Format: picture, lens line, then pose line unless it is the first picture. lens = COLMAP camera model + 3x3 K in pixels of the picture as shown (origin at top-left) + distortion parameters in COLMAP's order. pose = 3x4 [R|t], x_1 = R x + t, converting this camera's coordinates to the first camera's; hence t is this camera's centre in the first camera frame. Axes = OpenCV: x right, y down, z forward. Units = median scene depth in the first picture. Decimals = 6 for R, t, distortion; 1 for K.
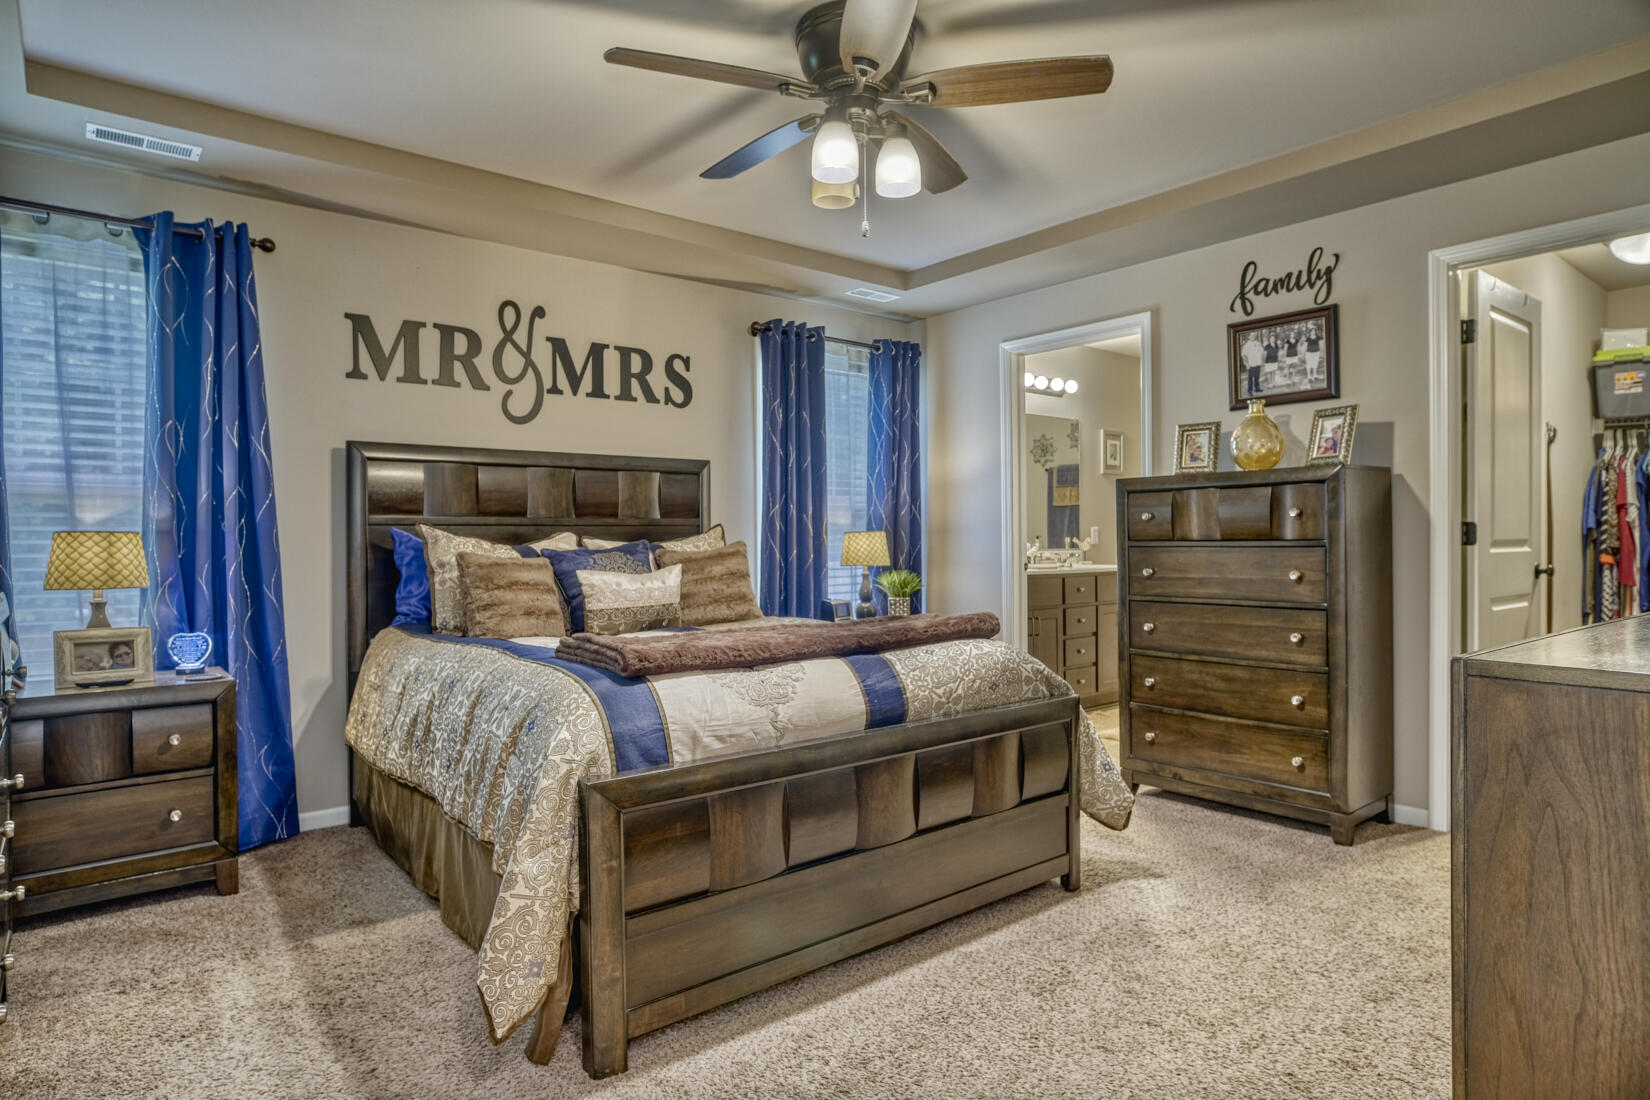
lens RADIAL K [[923.0, 0, 824.3], [0, 923.0, 548.4], [0, 0, 1]] dist [-0.002597, 0.004058]
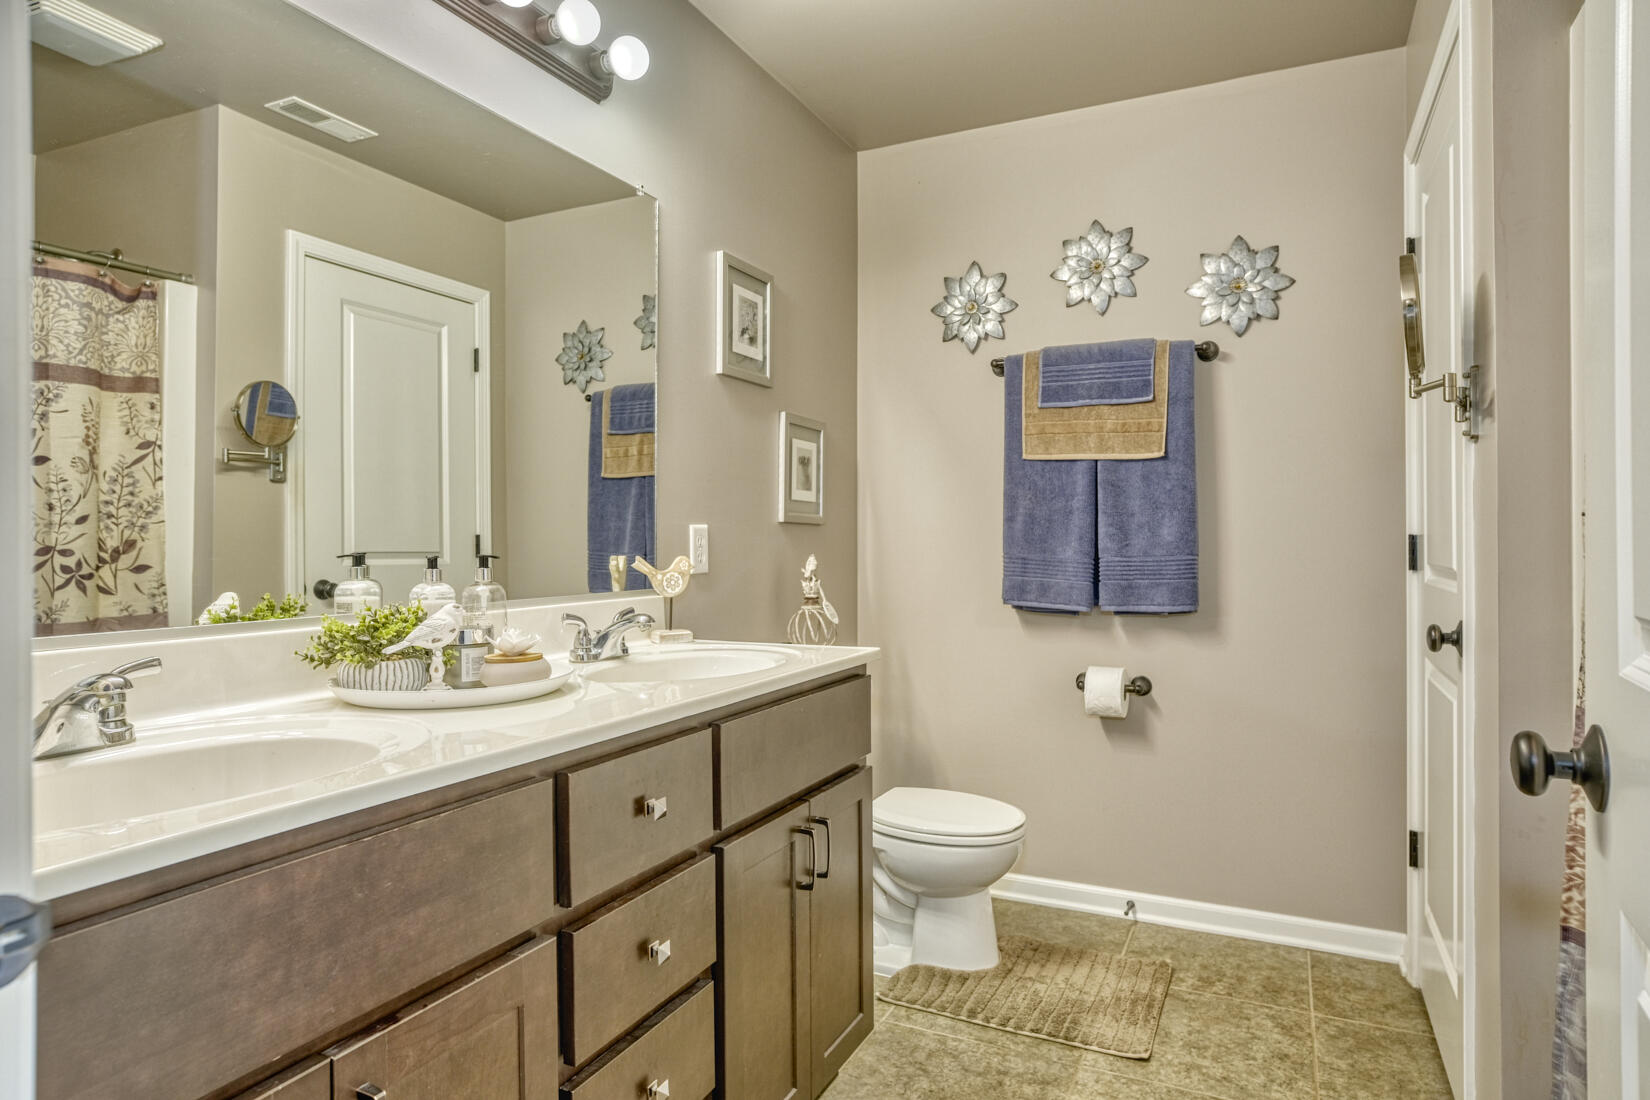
lens RADIAL K [[923.0, 0, 824.9], [0, 923.0, 546.3], [0, 0, 1]] dist [-0.002597, 0.004058]
pose [[0.904251, 0.010192, 0.426879, 0.160397], [-0.007823, 0.999943, -0.007304, -0.011431], [-0.426929, 0.003265, 0.904279, 0.568342]]
